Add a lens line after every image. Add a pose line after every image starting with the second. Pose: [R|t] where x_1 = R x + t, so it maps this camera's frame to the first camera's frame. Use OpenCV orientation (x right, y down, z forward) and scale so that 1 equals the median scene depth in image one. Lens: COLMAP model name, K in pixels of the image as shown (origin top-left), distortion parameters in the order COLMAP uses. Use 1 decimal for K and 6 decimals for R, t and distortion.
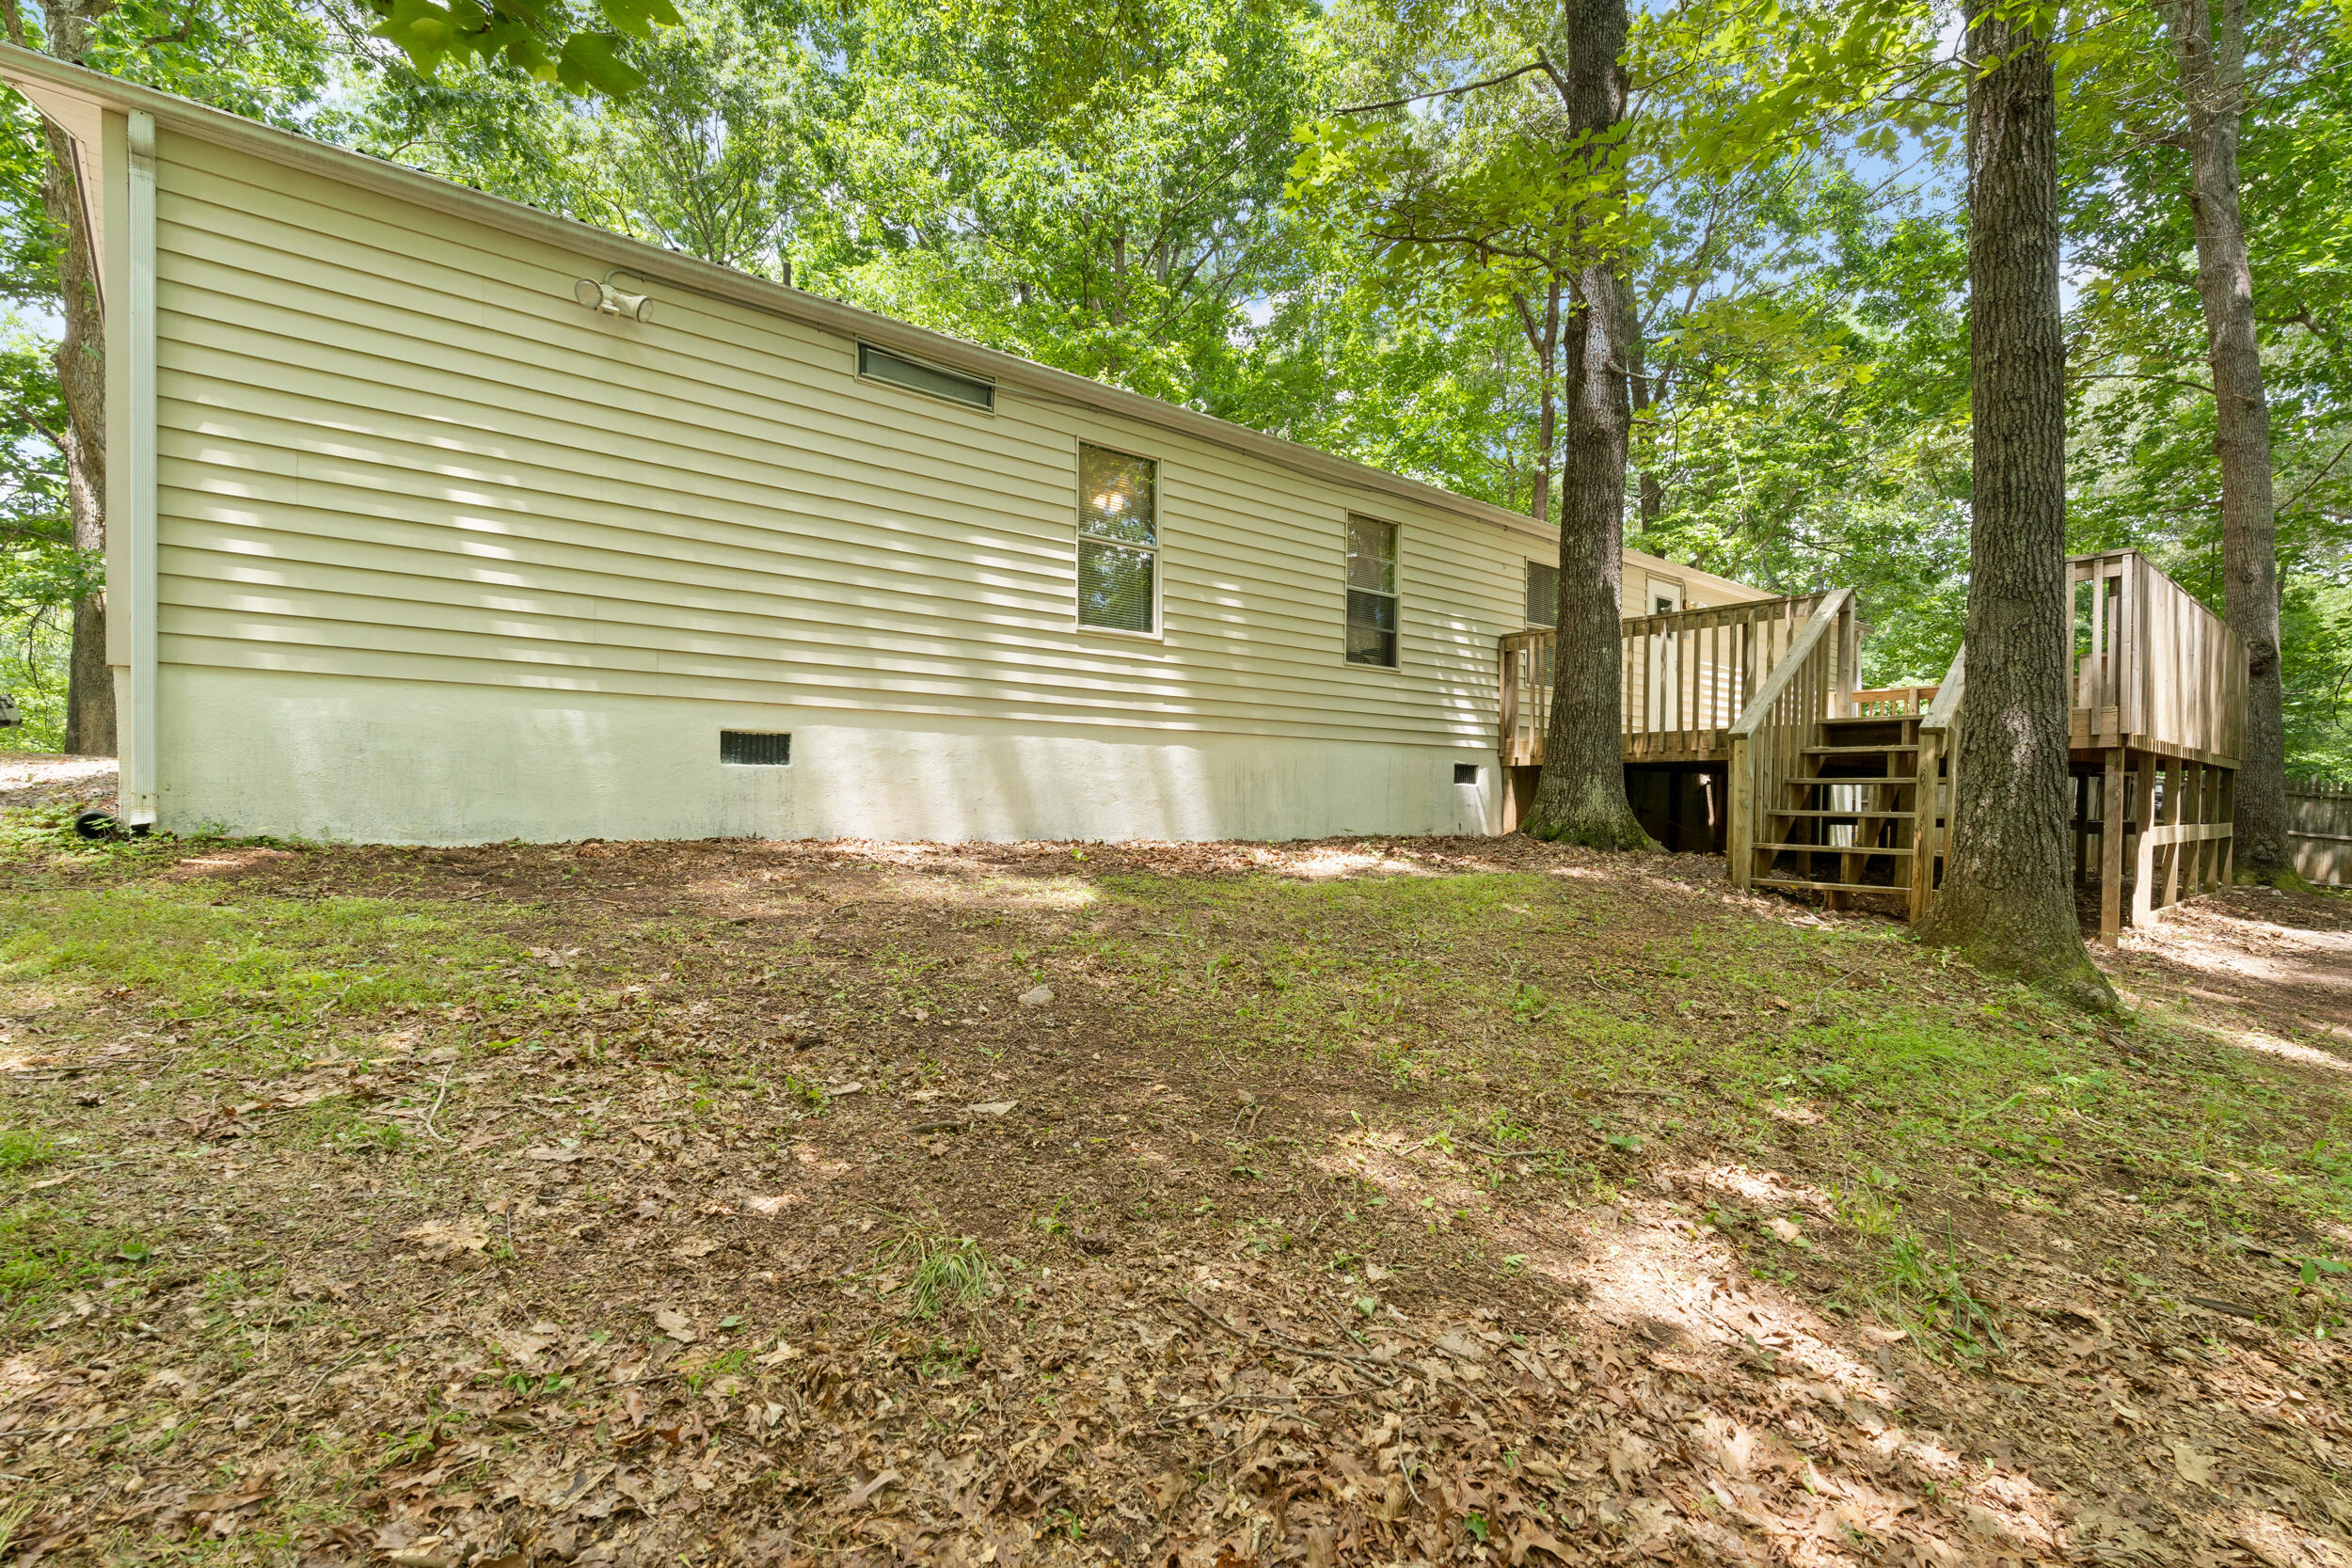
lens RADIAL K [[1060.0, 0, 1196.6], [0, 1060.0, 824.4], [0, 0, 1]] dist [-0.006014, 0.001163]
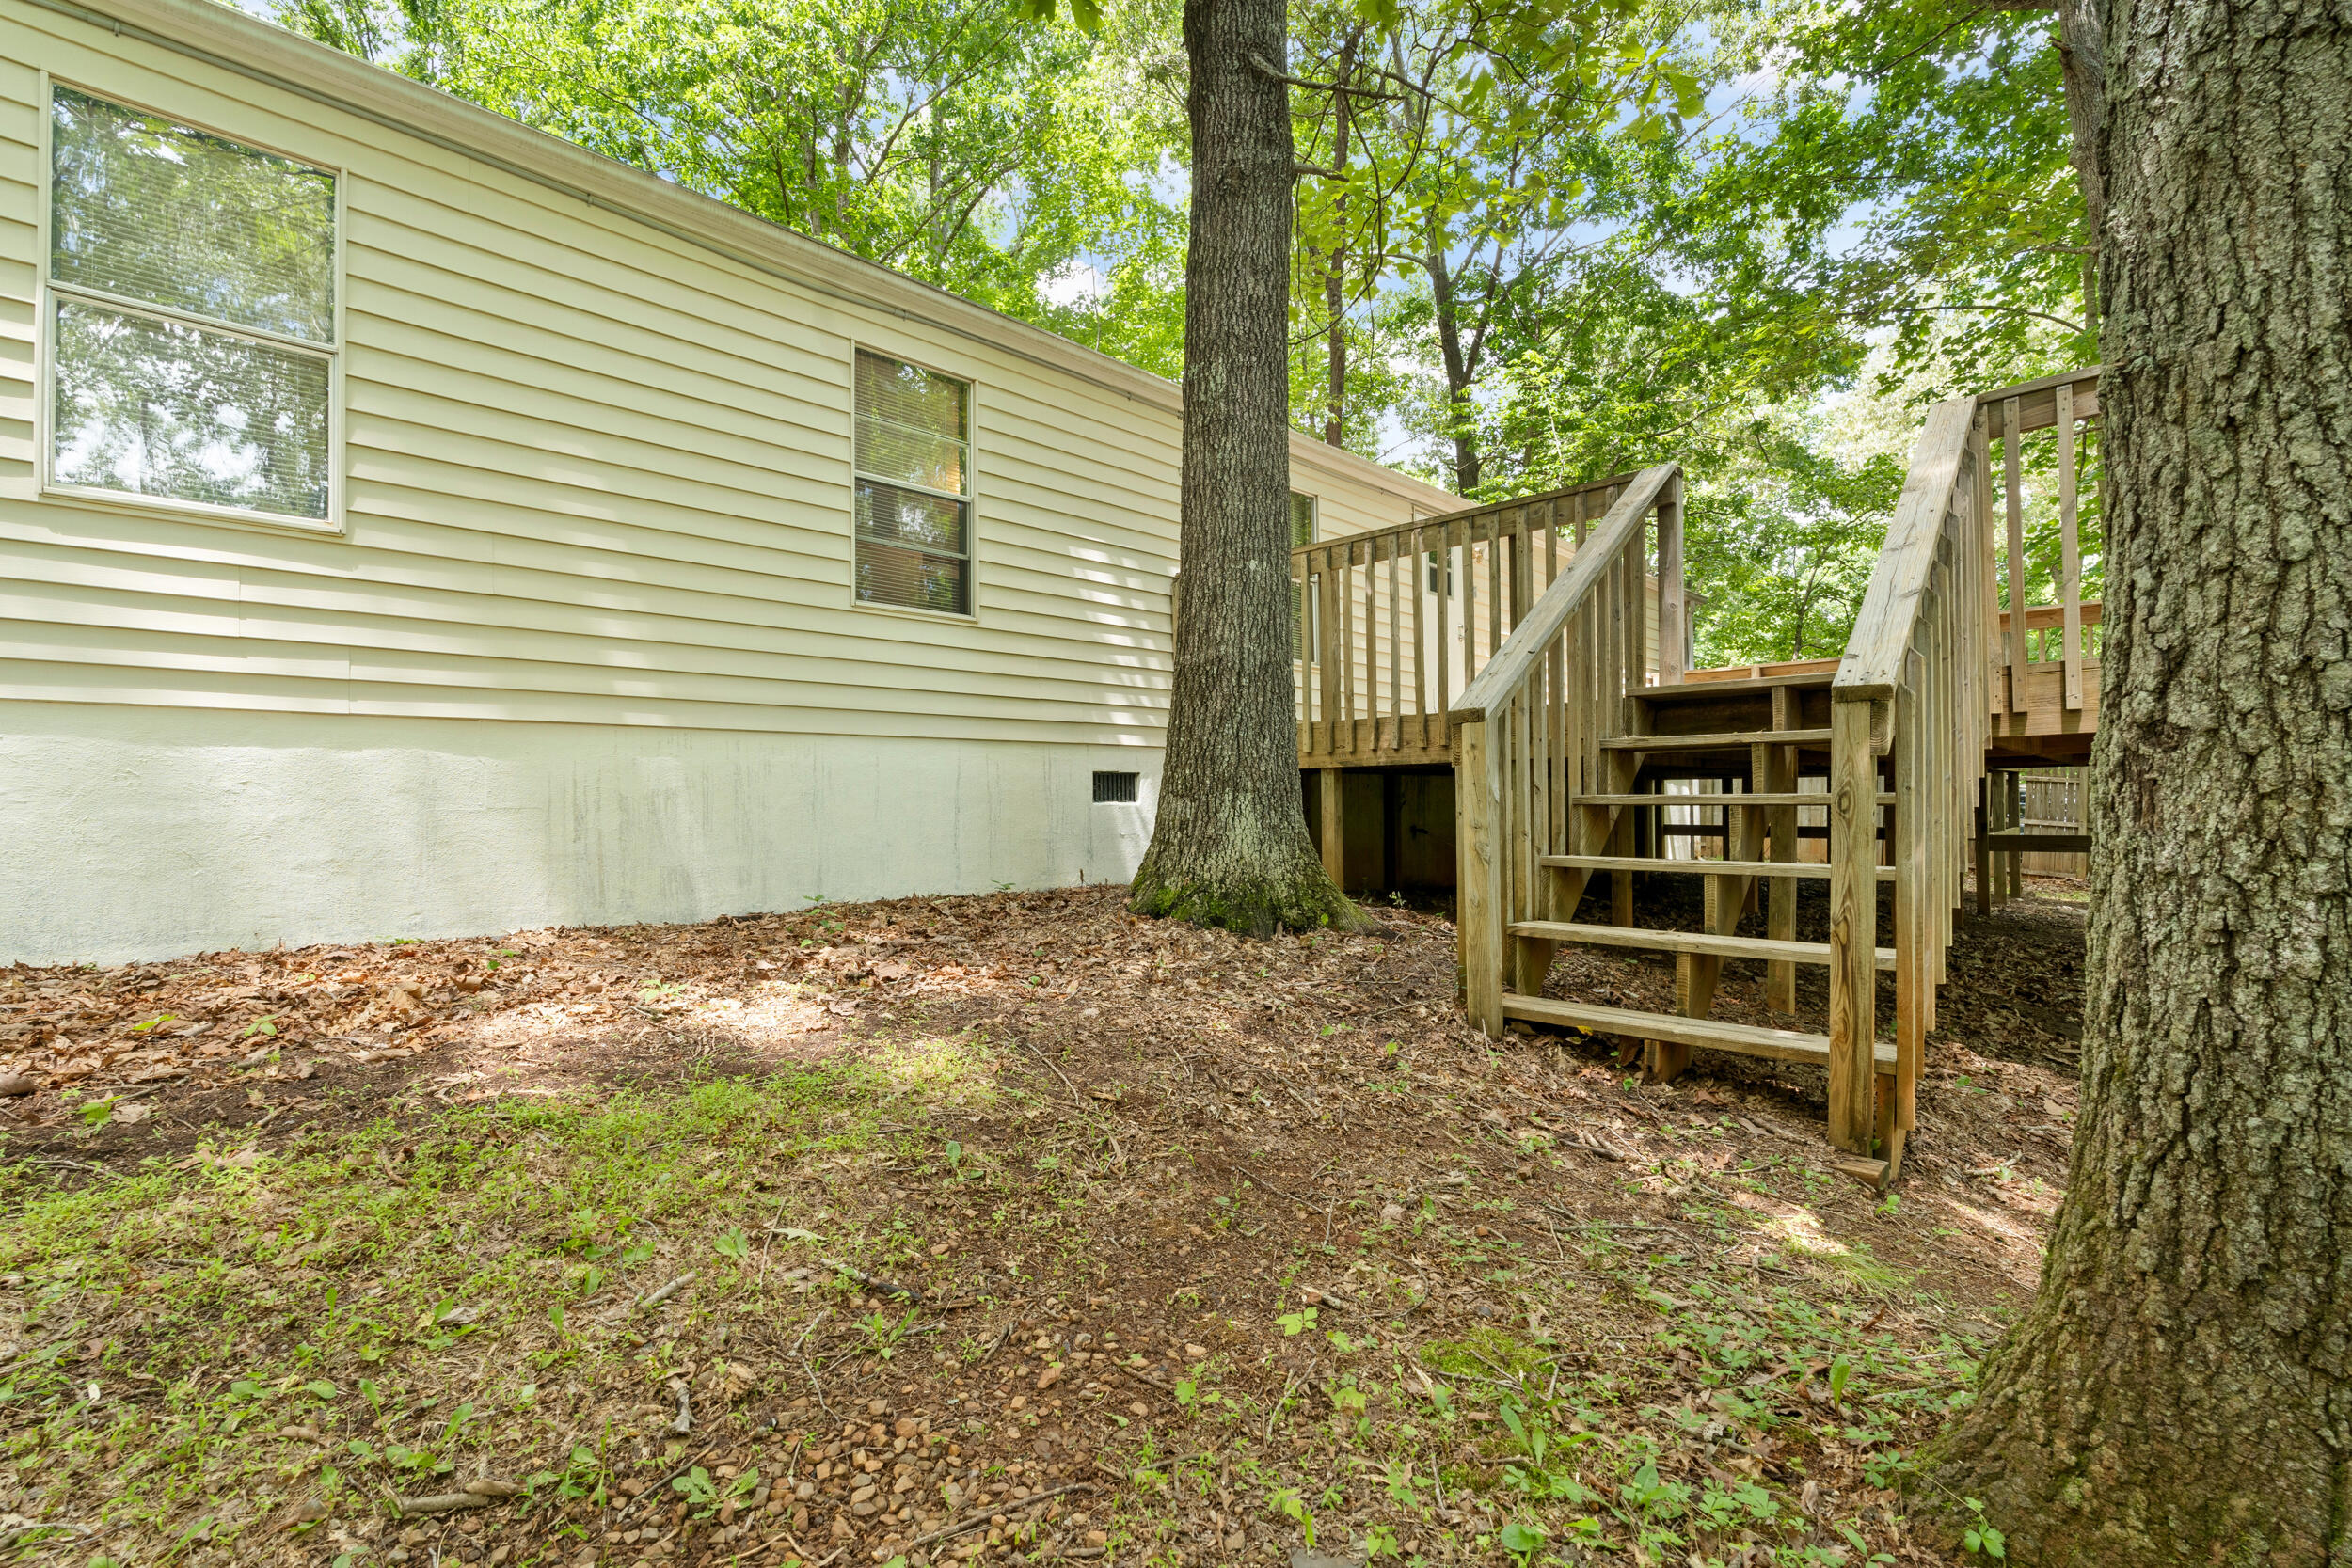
lens RADIAL K [[1060.0, 0, 1177.7], [0, 1060.0, 779.0], [0, 0, 1]] dist [-0.006014, 0.001163]
pose [[0.994453, -0.014301, 0.104201, 0.249717], [0.018895, 0.998886, -0.043234, -0.026831], [-0.103466, 0.044963, 0.993616, 0.403057]]
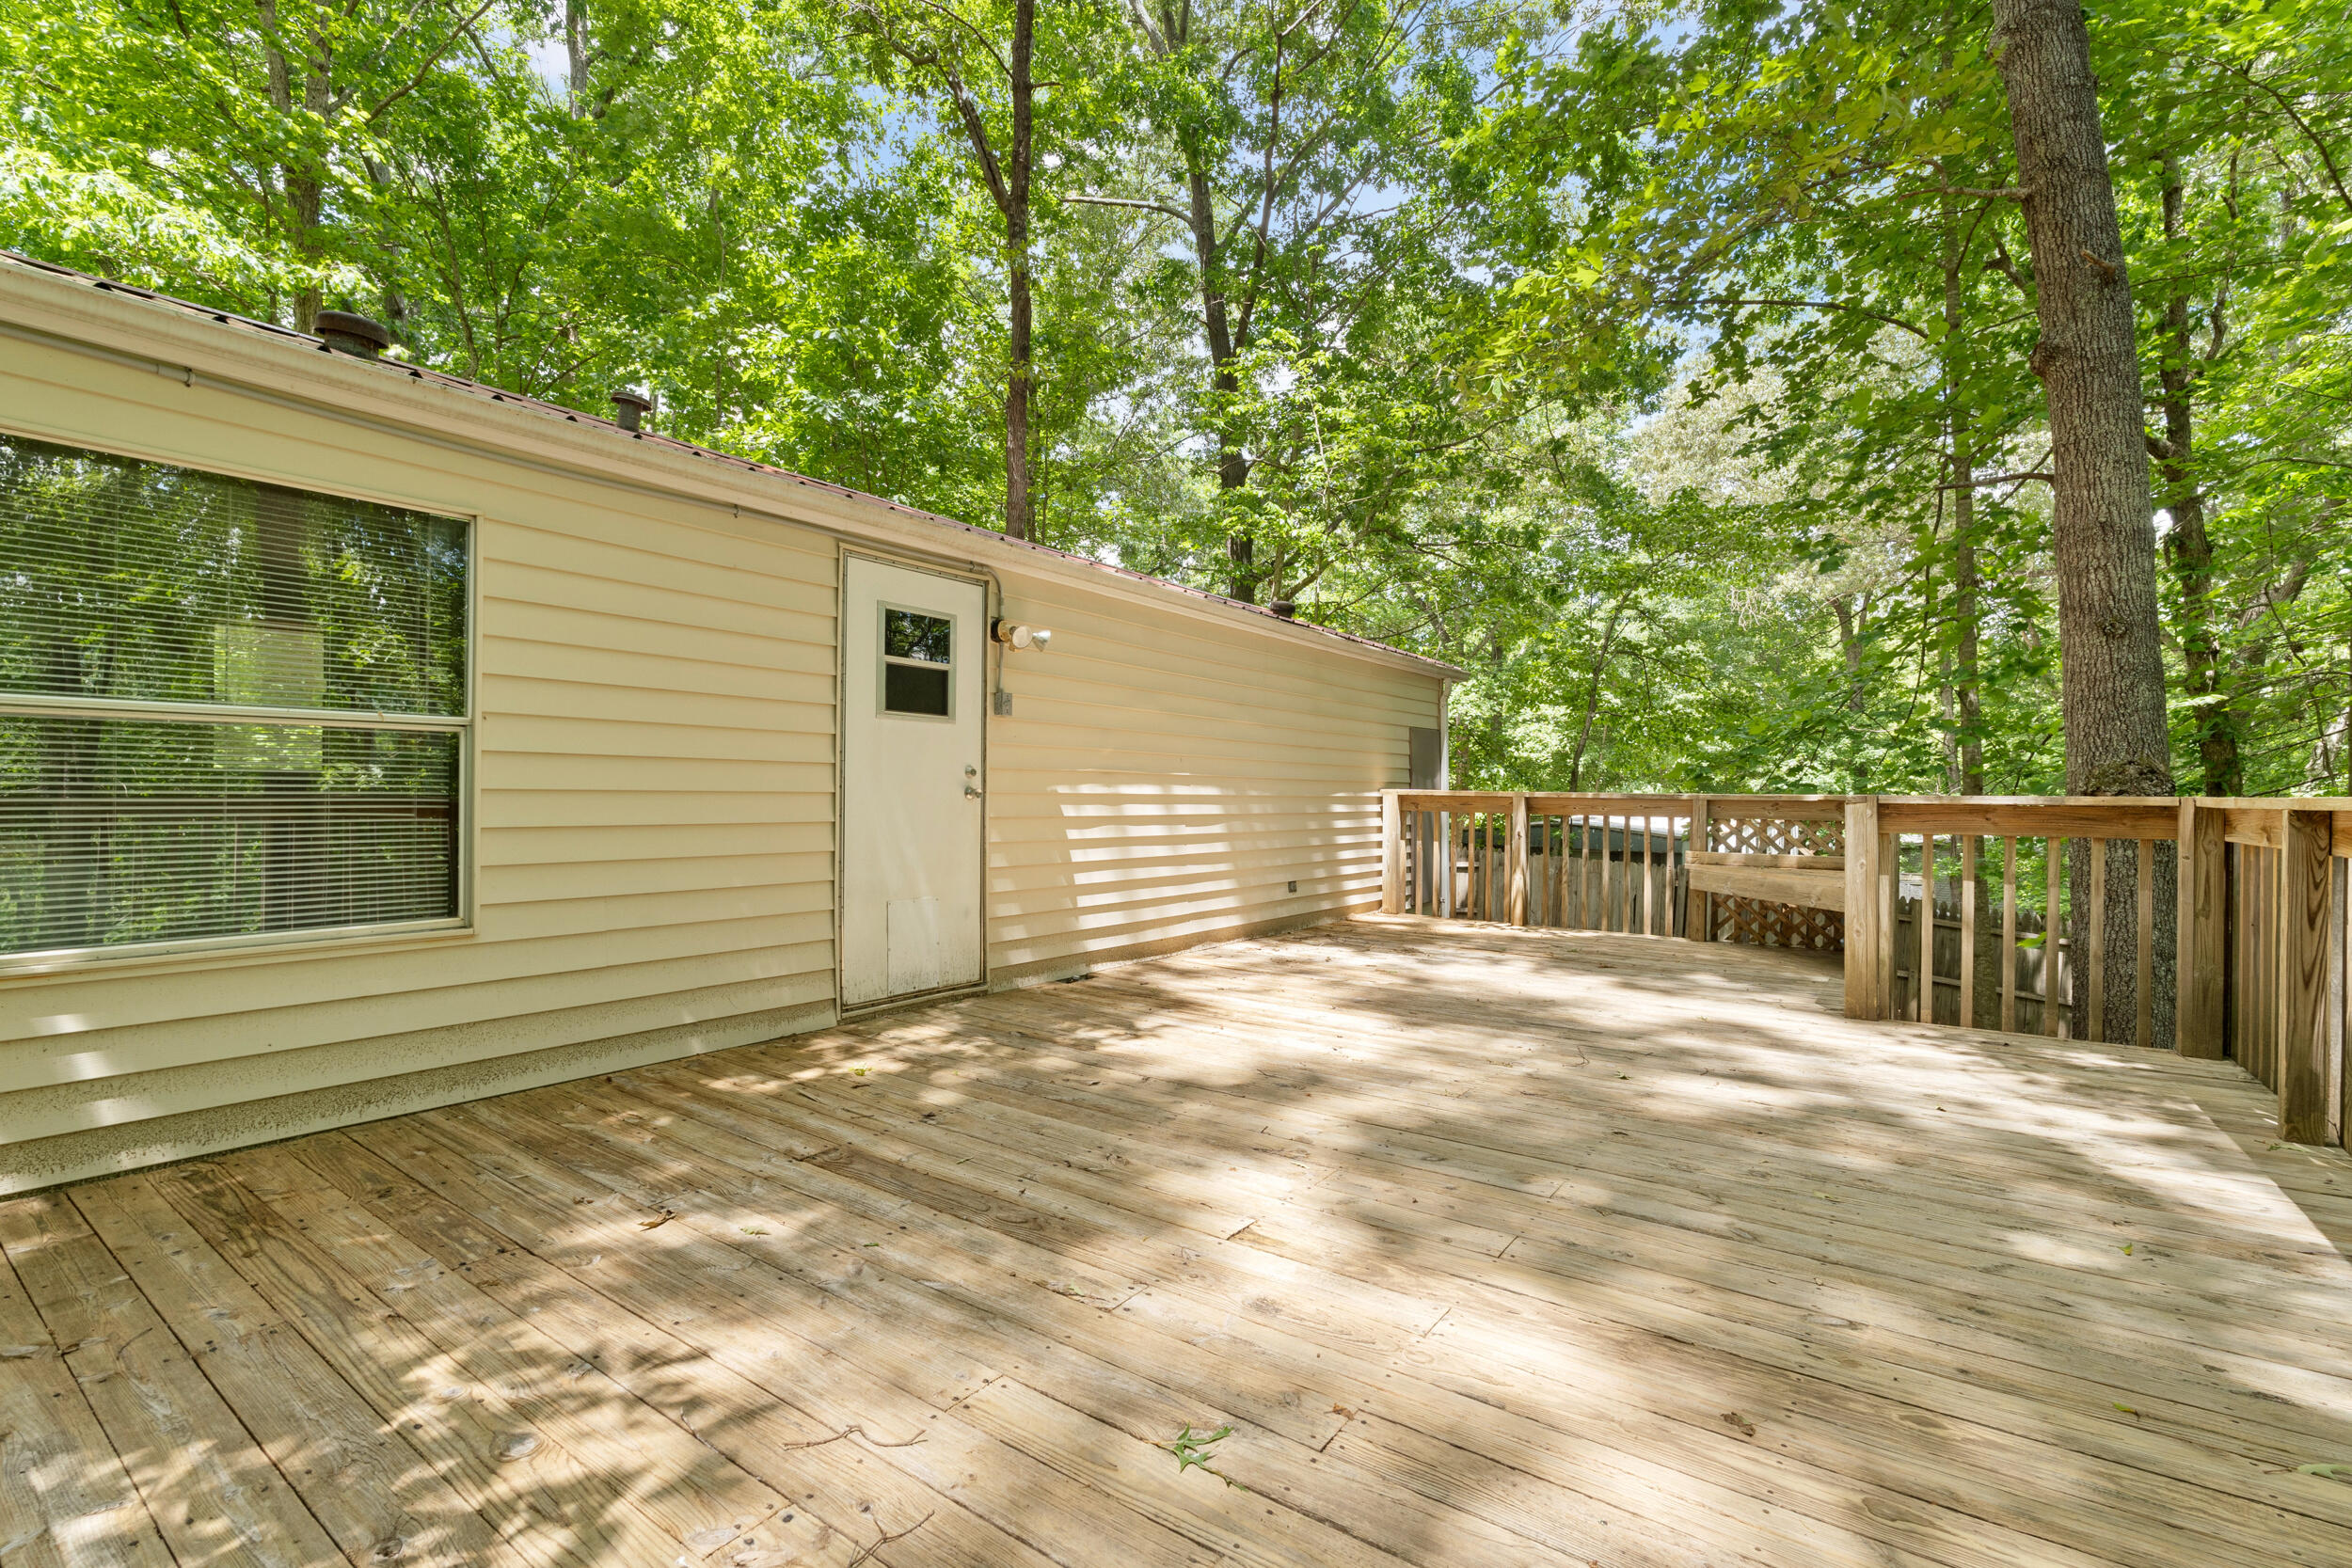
lens RADIAL K [[1060.0, 0, 1170.0], [0, 1060.0, 788.8], [0, 0, 1]] dist [-0.006014, 0.001163]
pose [[0.969323, 0.009620, 0.245601, 0.607671], [-0.004412, 0.999754, -0.021746, -0.195699], [-0.245749, 0.019995, 0.969127, 0.834709]]
